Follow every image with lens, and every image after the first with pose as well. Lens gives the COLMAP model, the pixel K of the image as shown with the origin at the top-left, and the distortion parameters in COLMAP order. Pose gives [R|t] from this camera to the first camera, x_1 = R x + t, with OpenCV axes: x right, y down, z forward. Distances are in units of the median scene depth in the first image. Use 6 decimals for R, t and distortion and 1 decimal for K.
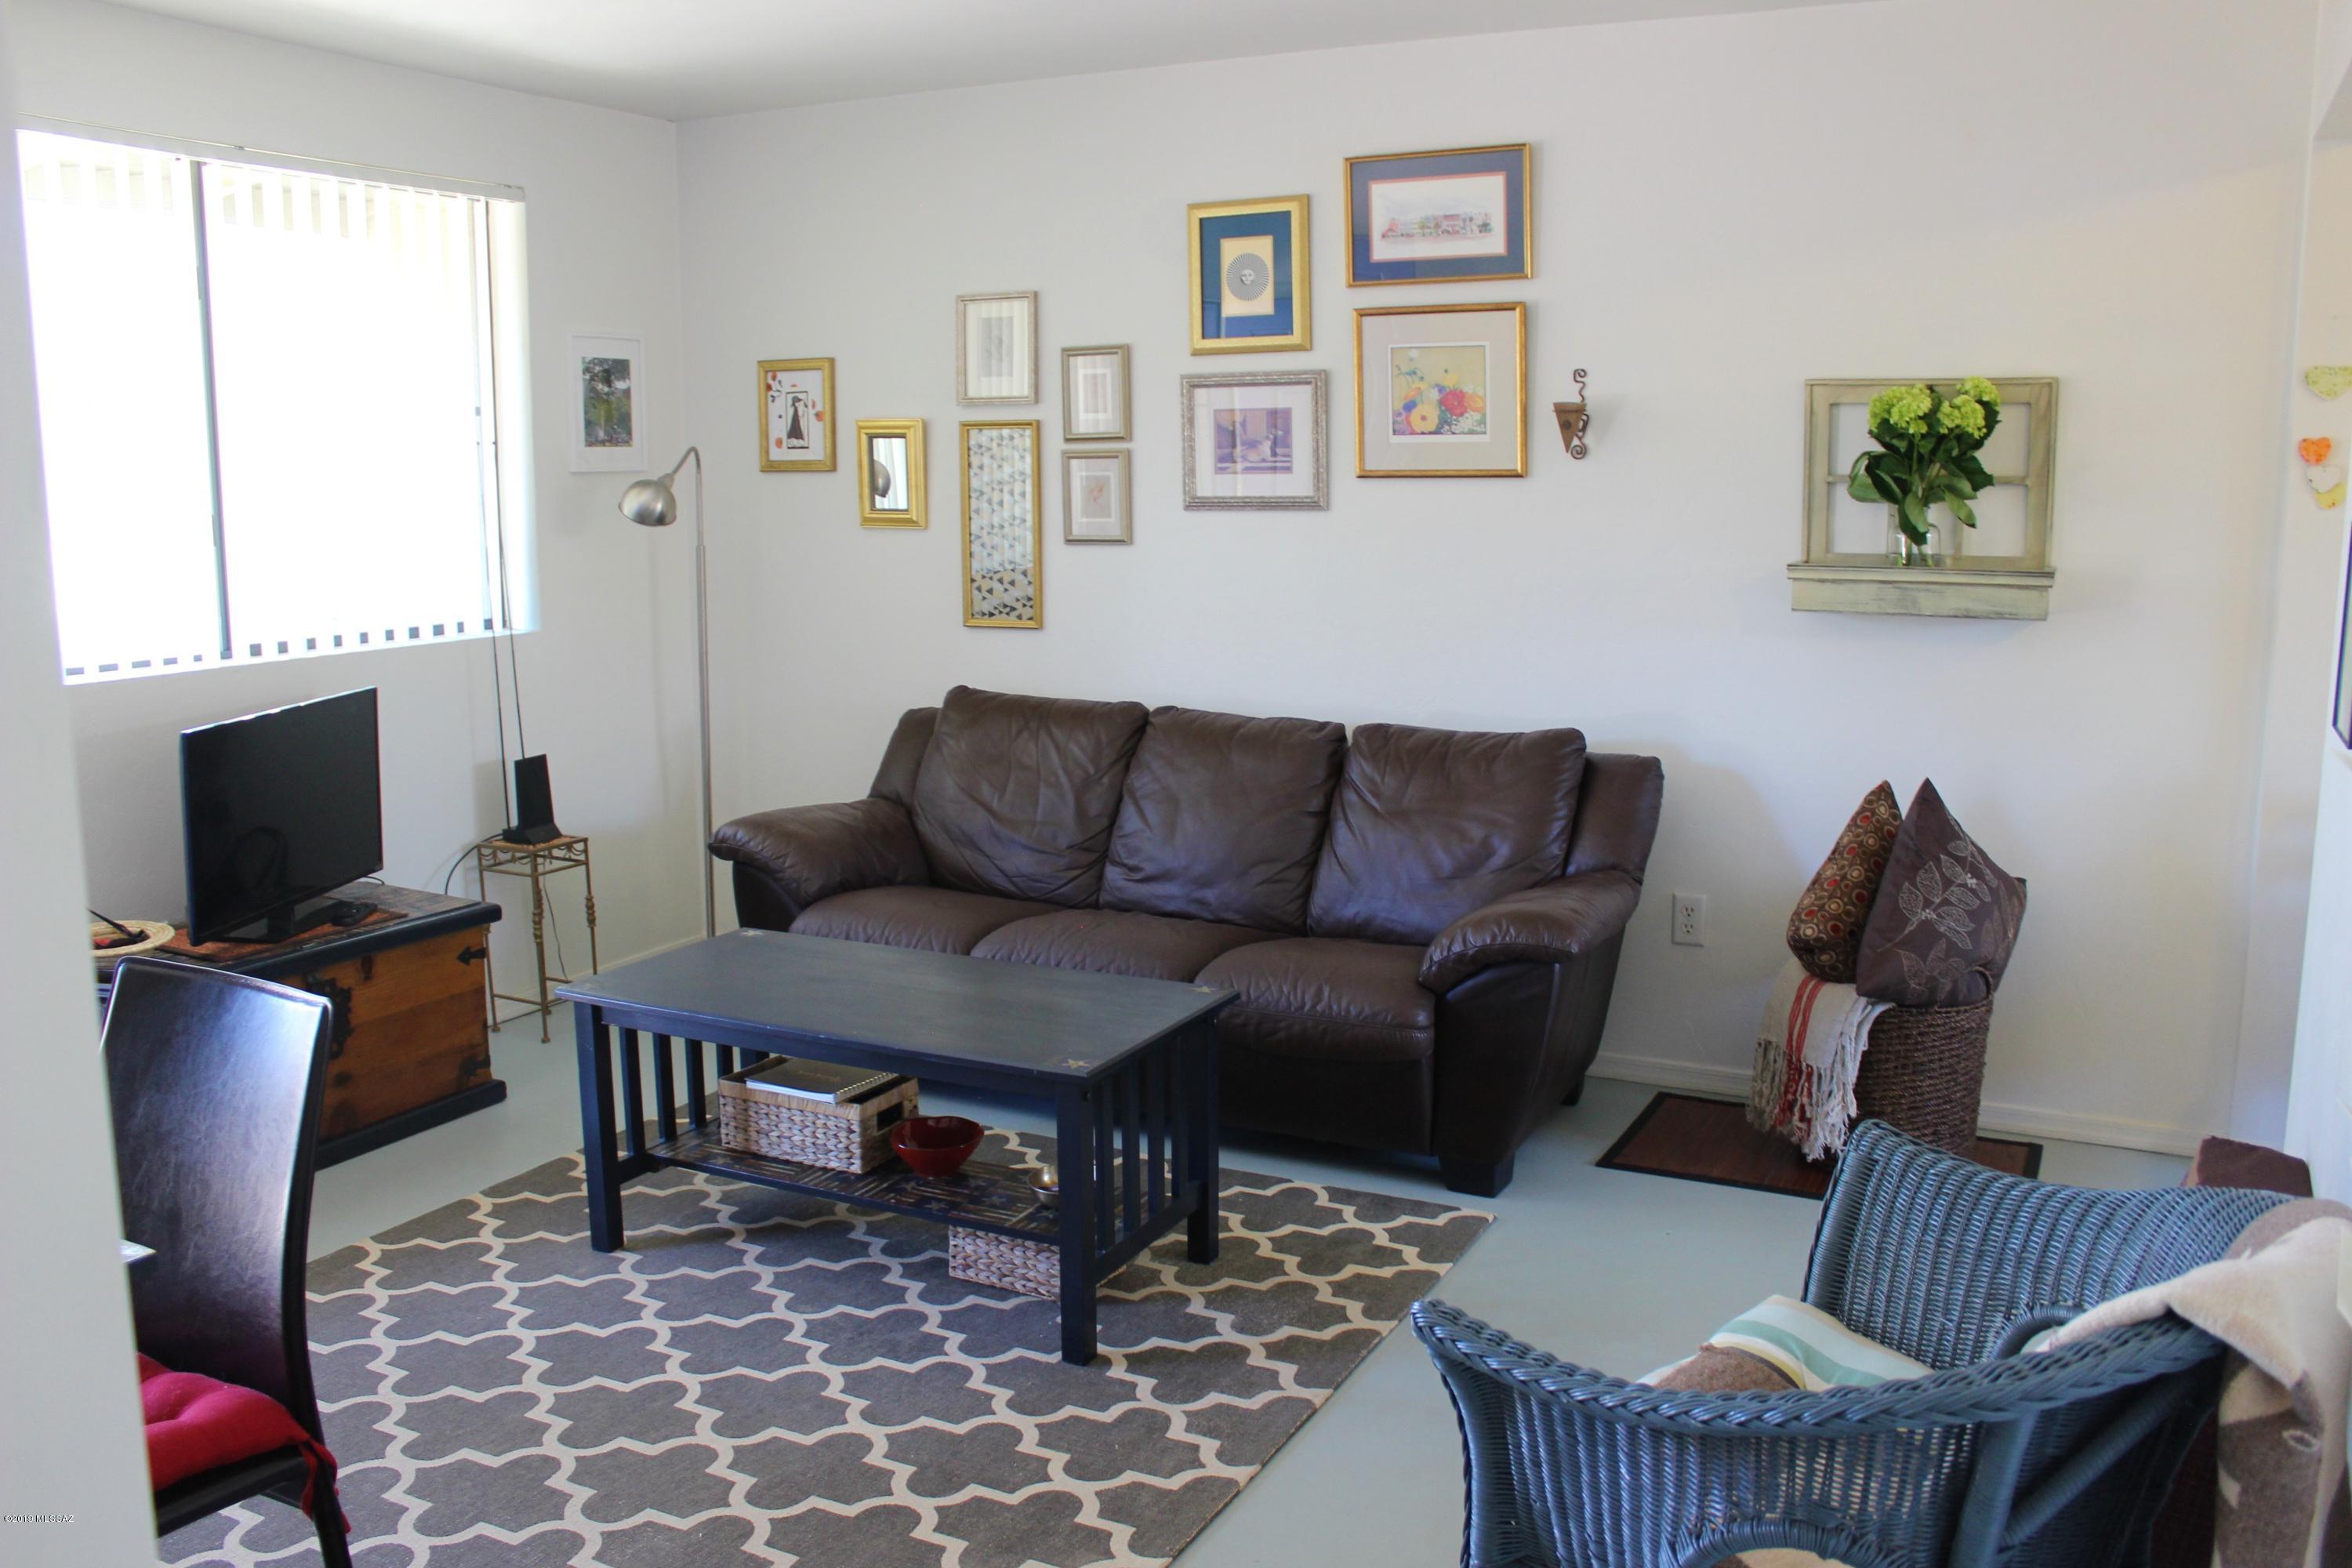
lens RADIAL K [[1938.8, 0, 1181.4], [0, 1938.8, 769.8], [0, 0, 1]] dist [-0.161232, 0.137418]
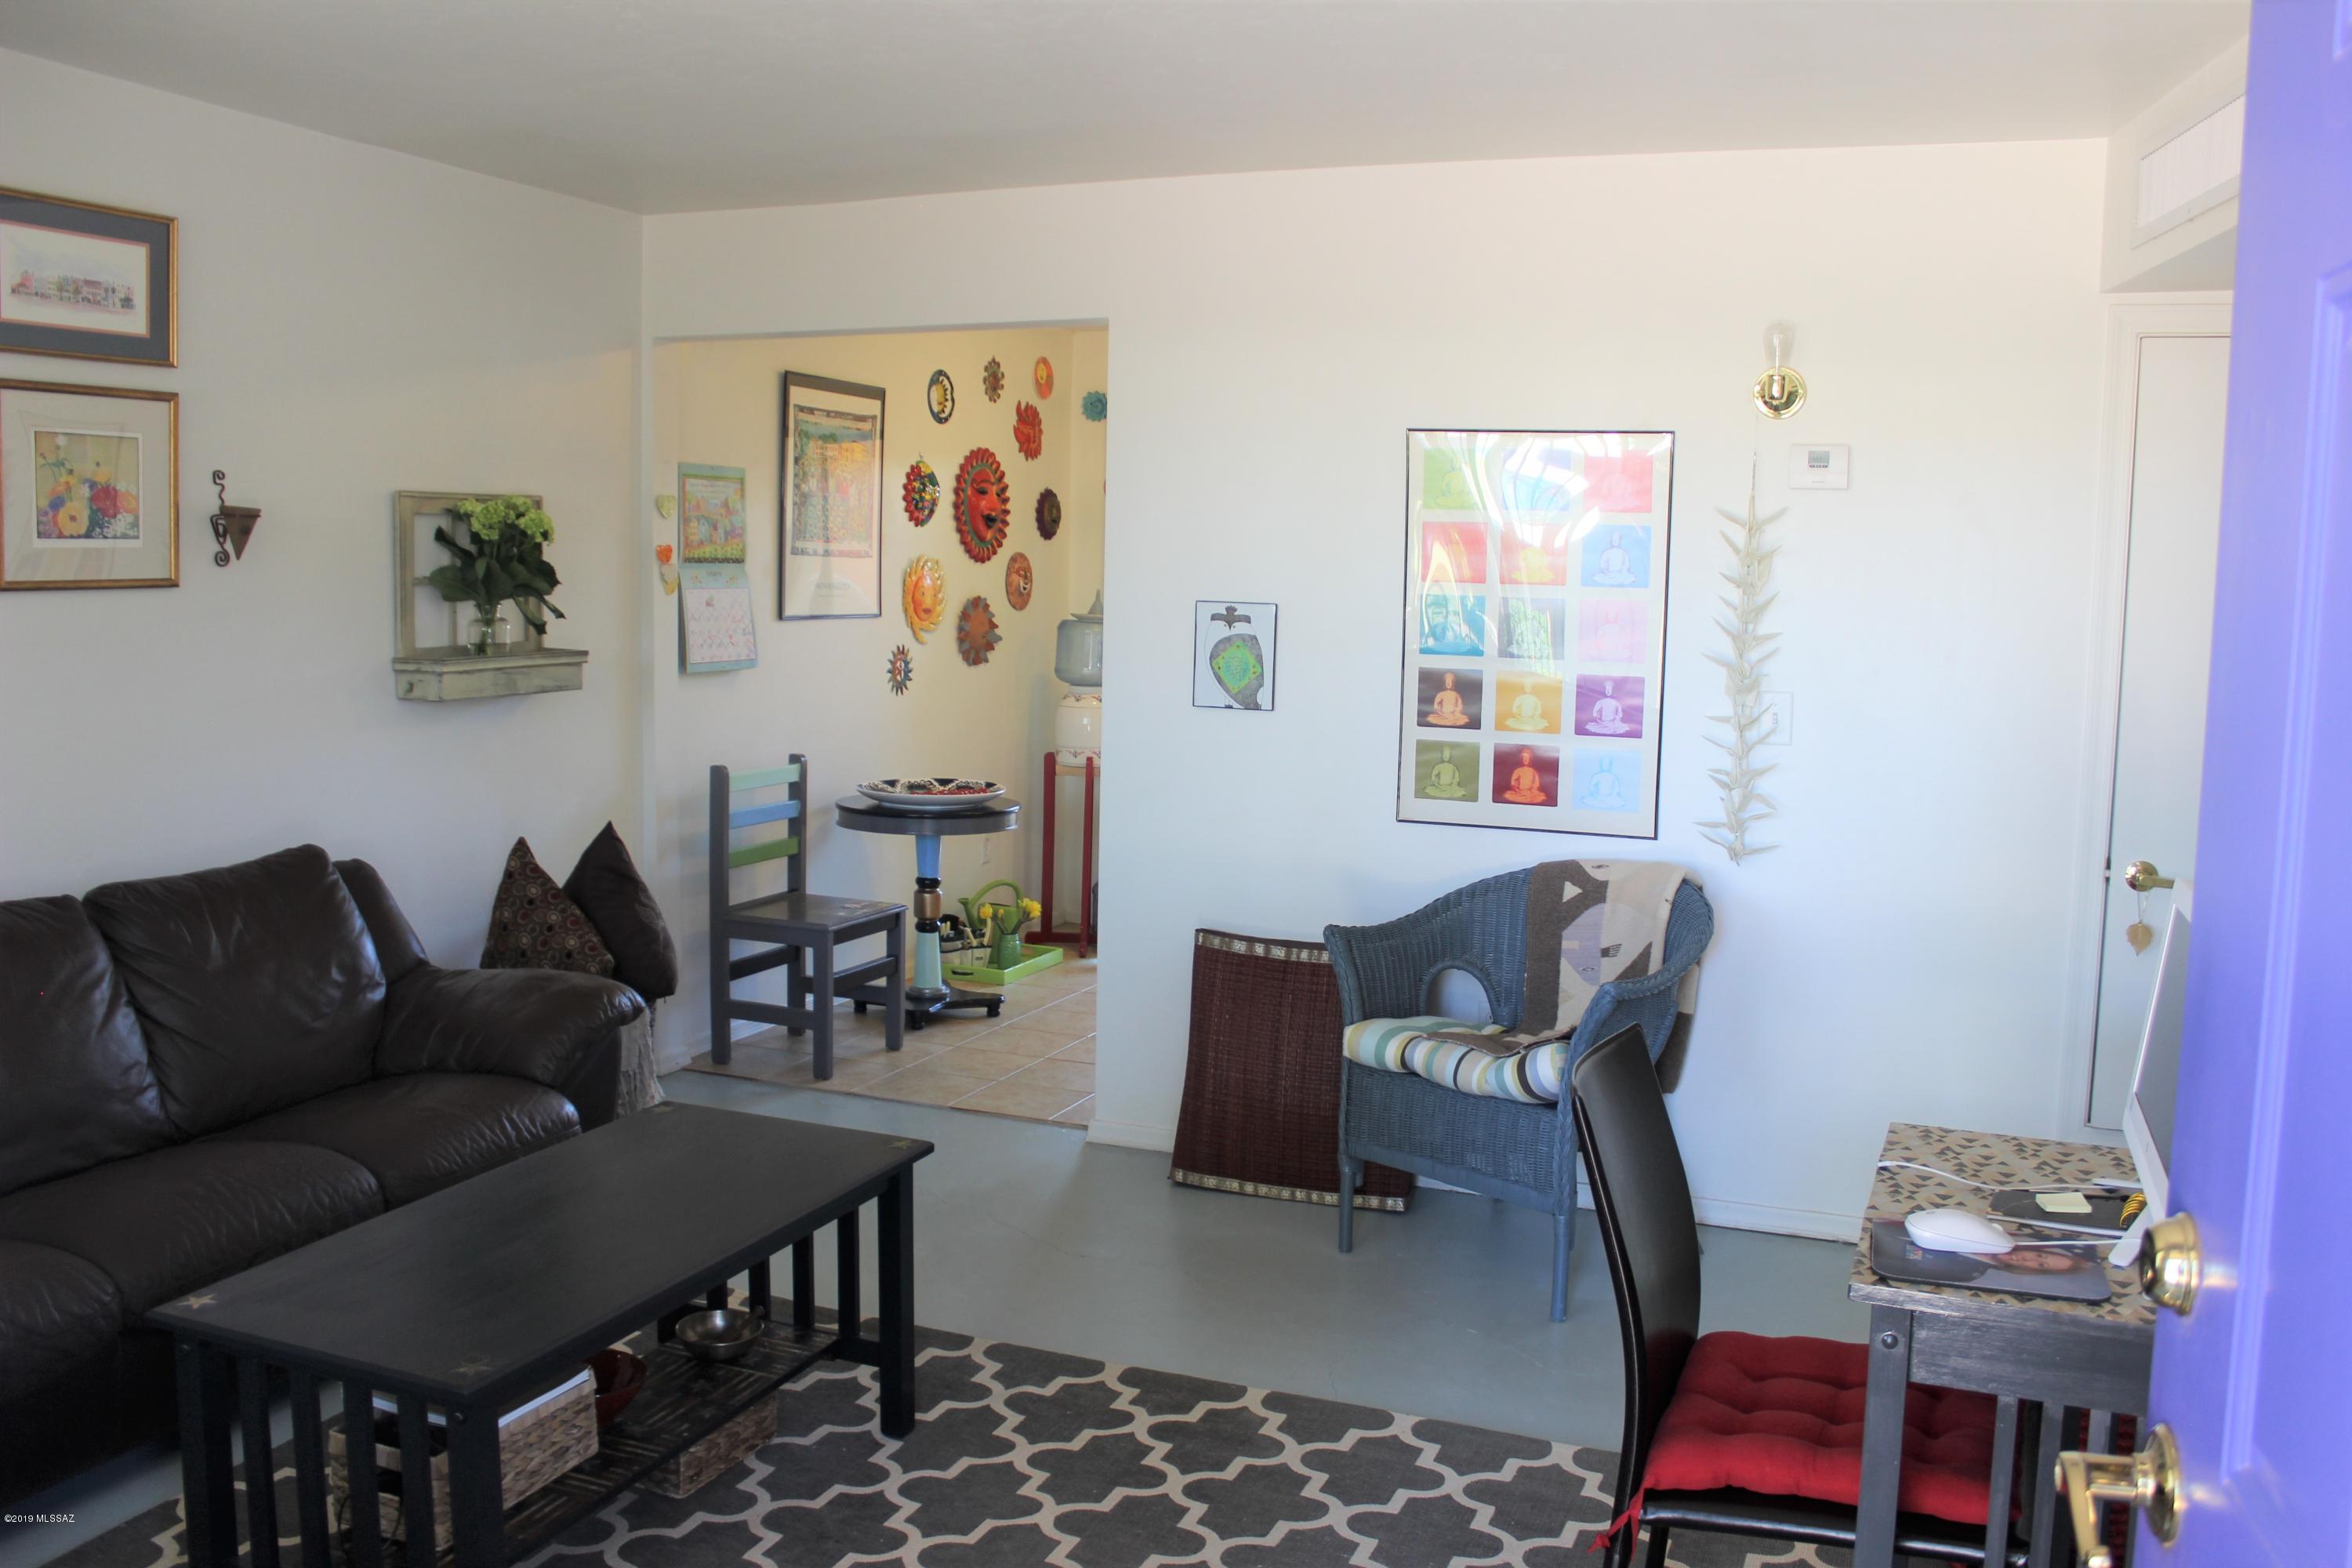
lens RADIAL K [[1941.3, 0, 1176.0], [0, 1941.3, 784.0], [0, 0, 1]] dist [-0.158727, 0.130317]
pose [[-0.063289, -0.109466, 0.991974, -0.722350], [0.148534, 0.981863, 0.117827, -0.093617], [-0.986880, 0.154799, -0.045882, 0.581830]]
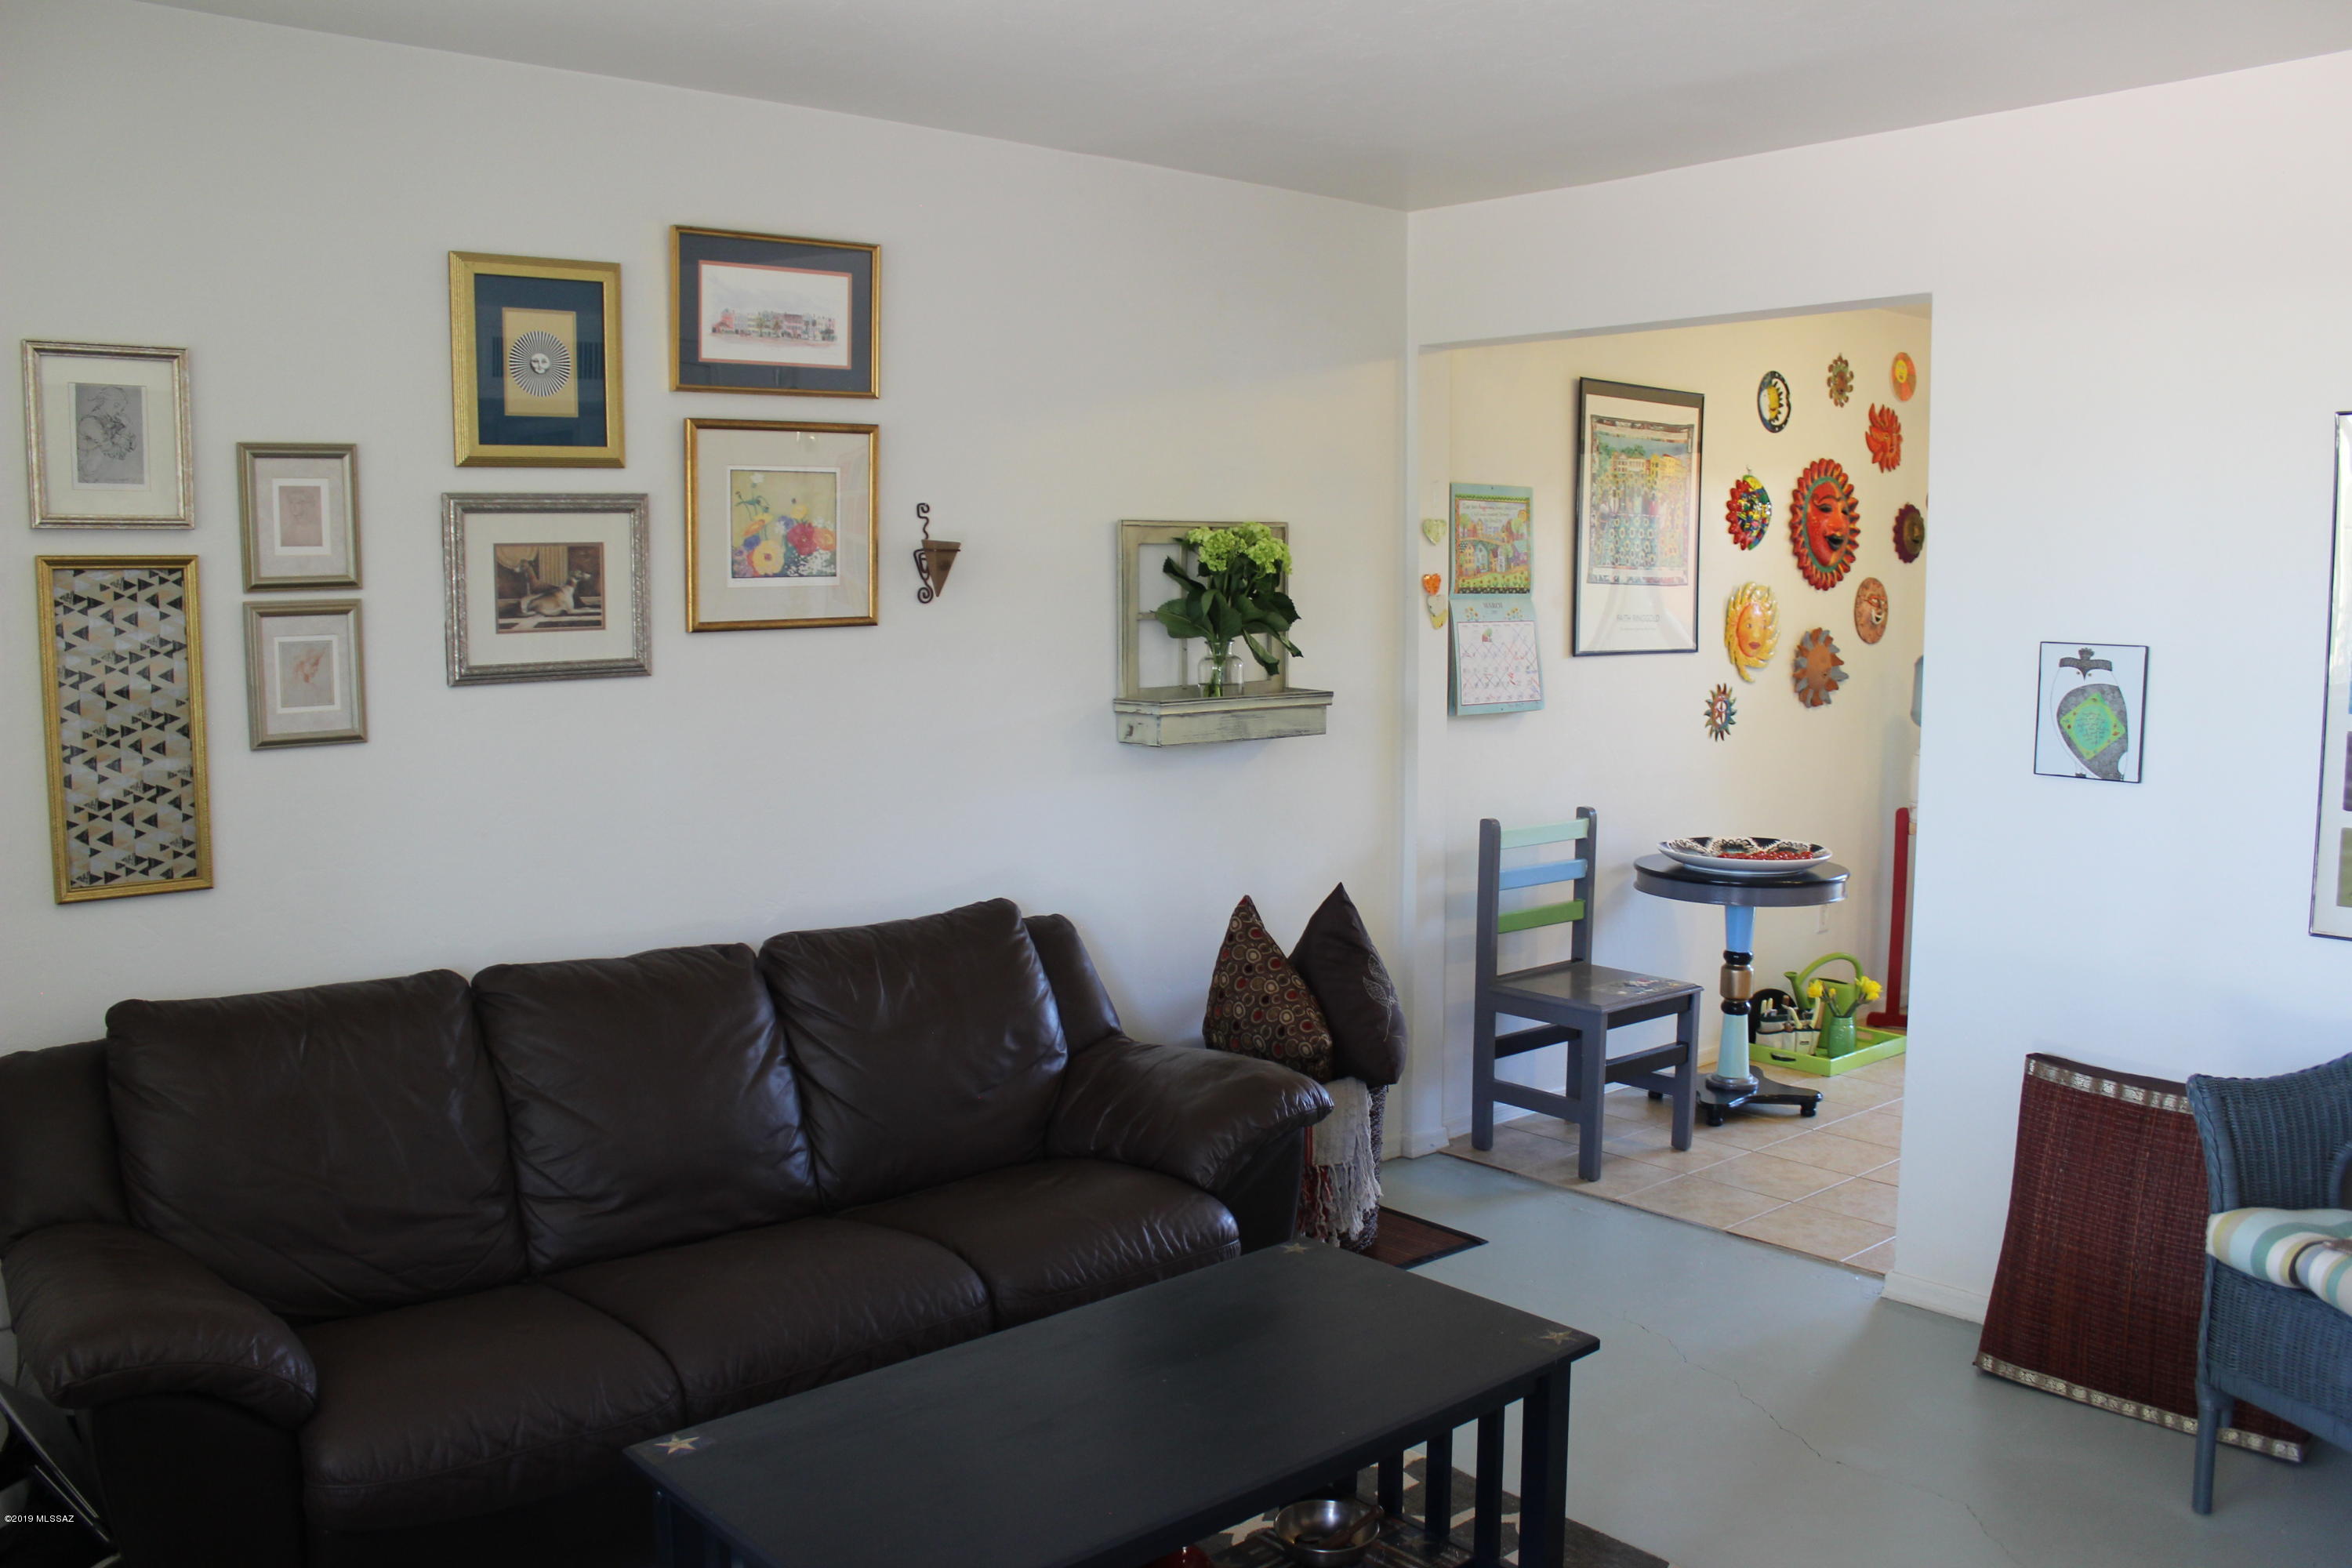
lens RADIAL K [[1938.8, 0, 1181.4], [0, 1938.8, 769.8], [0, 0, 1]] dist [-0.161232, 0.137418]
pose [[0.392544, -0.087210, 0.915589, -0.562104], [0.151282, 0.988058, 0.029253, -0.090771], [-0.907206, 0.127029, 0.401050, 0.524530]]
